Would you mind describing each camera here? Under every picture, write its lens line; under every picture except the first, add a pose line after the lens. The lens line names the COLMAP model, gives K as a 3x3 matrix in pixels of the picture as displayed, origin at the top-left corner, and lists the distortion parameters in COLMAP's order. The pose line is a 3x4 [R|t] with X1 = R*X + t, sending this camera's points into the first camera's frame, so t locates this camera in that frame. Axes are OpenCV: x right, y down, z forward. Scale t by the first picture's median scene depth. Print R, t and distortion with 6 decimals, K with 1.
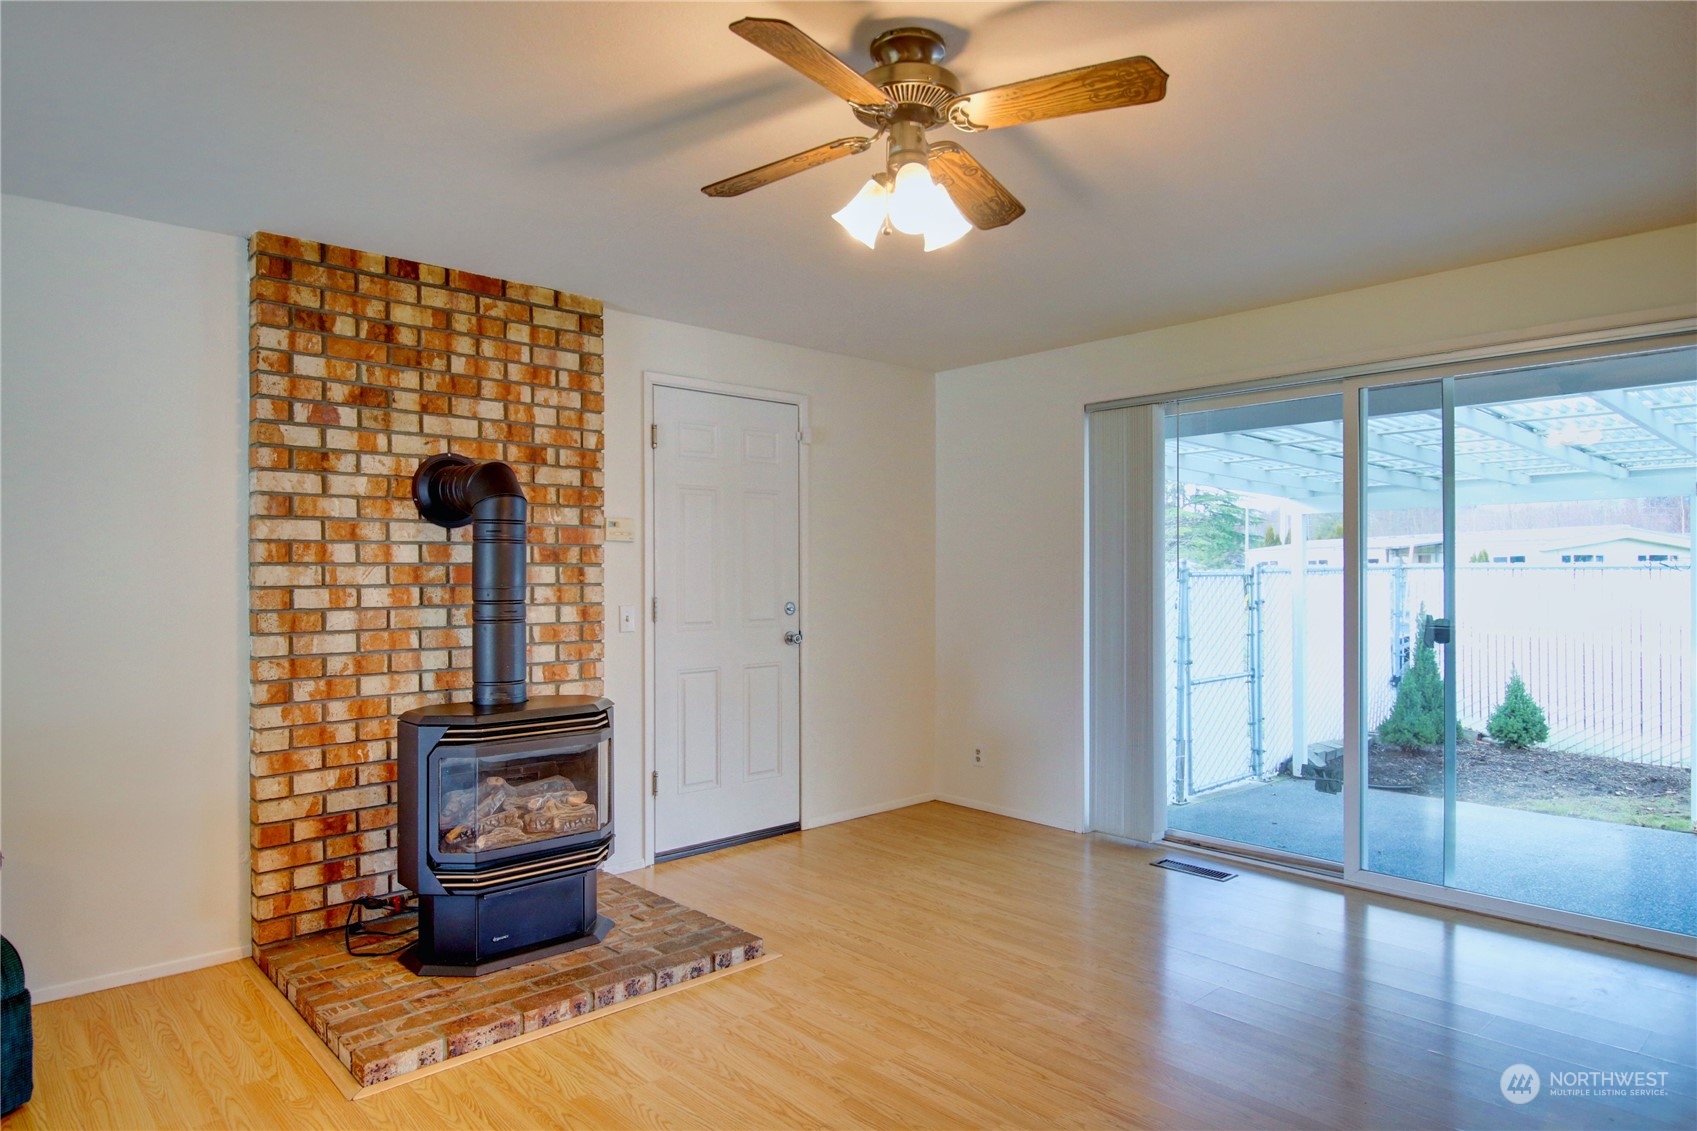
lens RADIAL K [[1008.0, 0, 843.4], [0, 1008.0, 573.0], [0, 0, 1]] dist [0.047670, -0.063803]
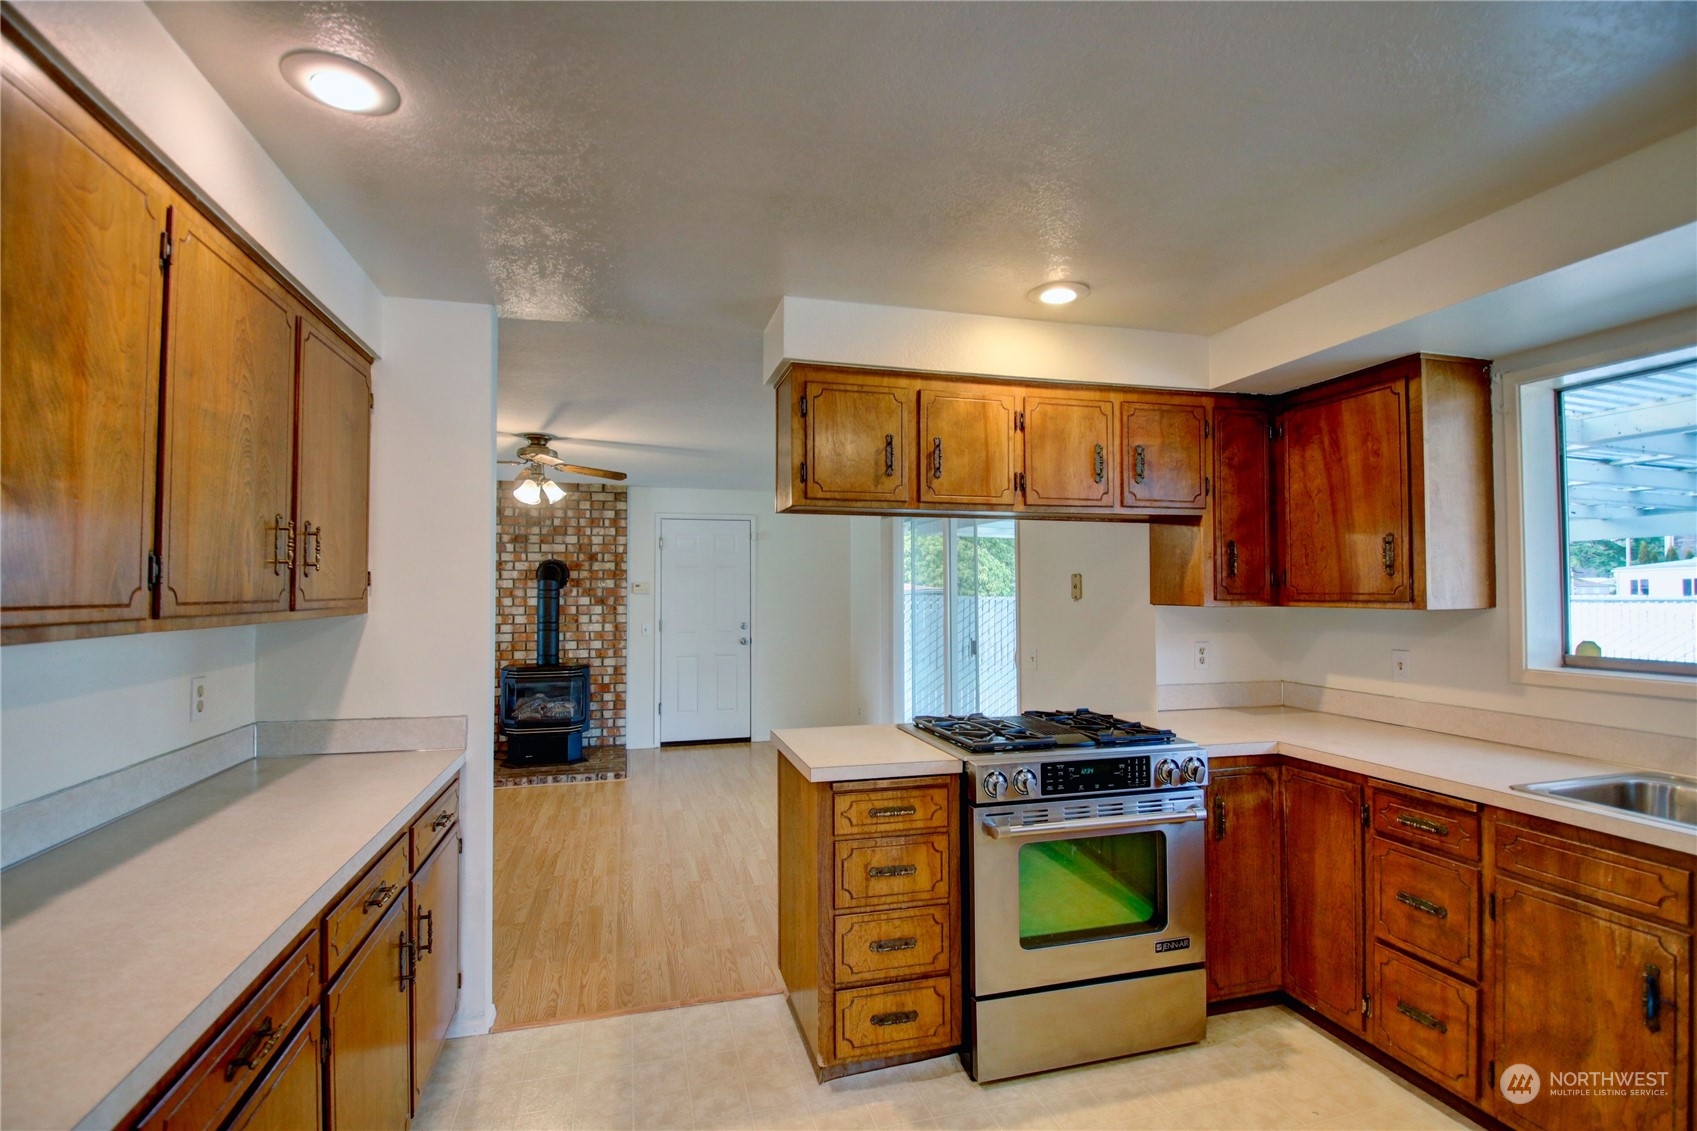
lens RADIAL K [[796.0, 0, 848.5], [0, 796.0, 565.5], [0, 0, 1]] dist [0.036321, -0.017511]
pose [[0.891401, -0.012227, -0.453050, 1.087945], [0.000600, 0.999667, -0.025798, -0.054259], [0.453215, 0.022724, 0.891112, -0.363256]]
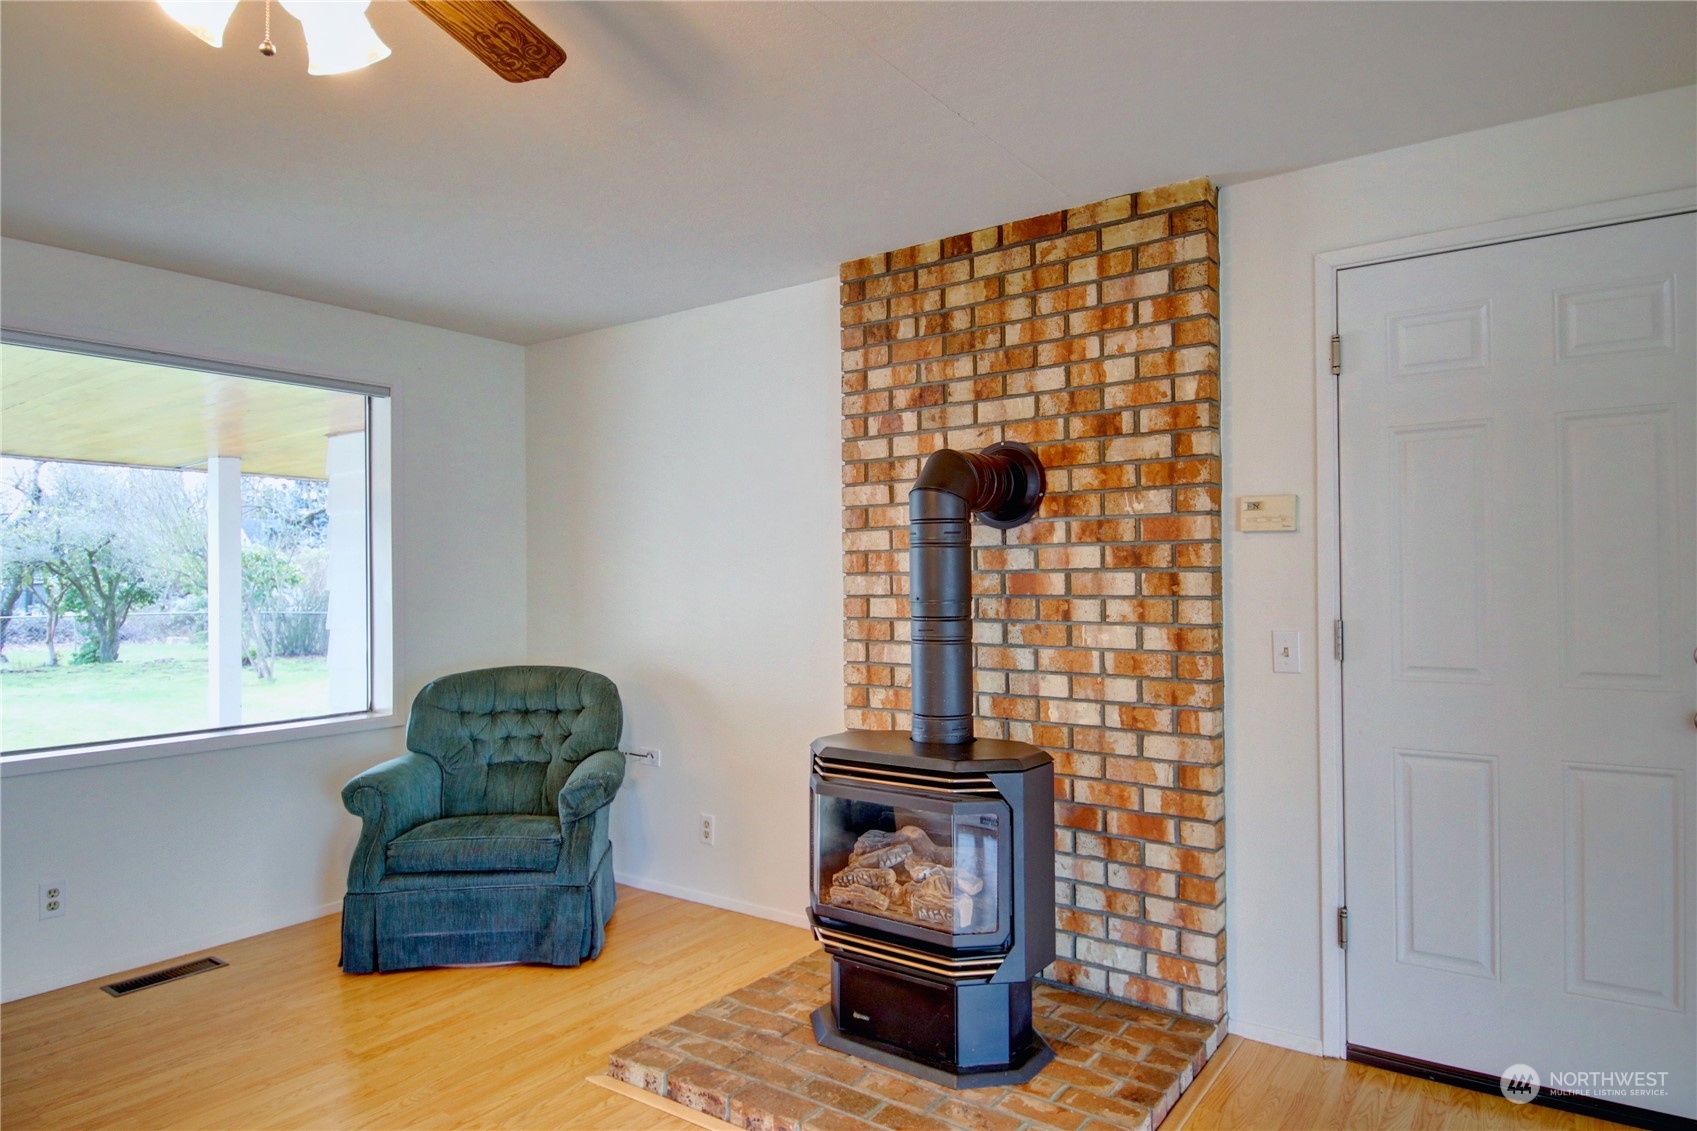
lens RADIAL K [[1008.0, 0, 843.4], [0, 1008.0, 573.0], [0, 0, 1]] dist [0.047670, -0.063803]
pose [[0.207284, -0.005840, -0.978263, 0.414187], [0.009021, 0.999951, -0.004058, -0.005297], [0.978239, -0.007984, 0.207327, 0.691742]]
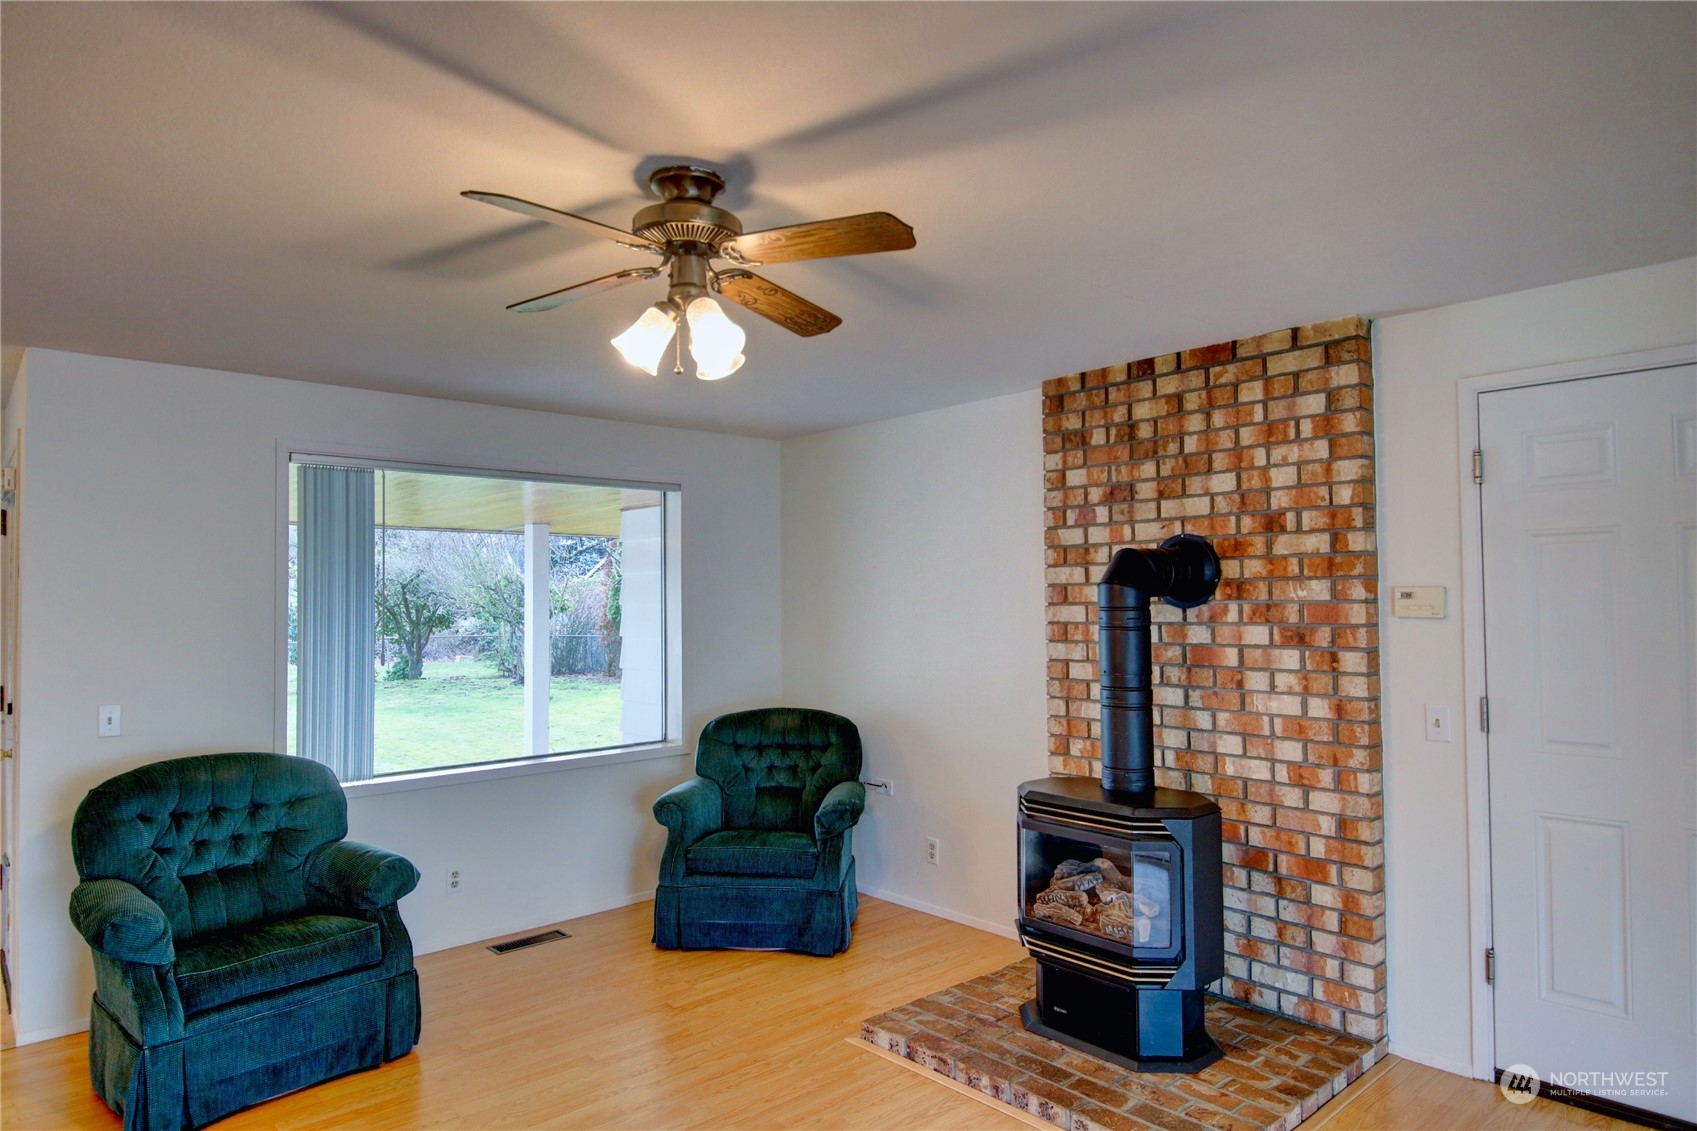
lens RADIAL K [[1008.0, 0, 843.4], [0, 1008.0, 573.0], [0, 0, 1]] dist [0.047670, -0.063803]
pose [[-0.004609, -0.025659, -0.999660, 0.615524], [0.010324, 0.999616, -0.025705, -0.057217], [0.999936, -0.010439, -0.004343, 0.667659]]
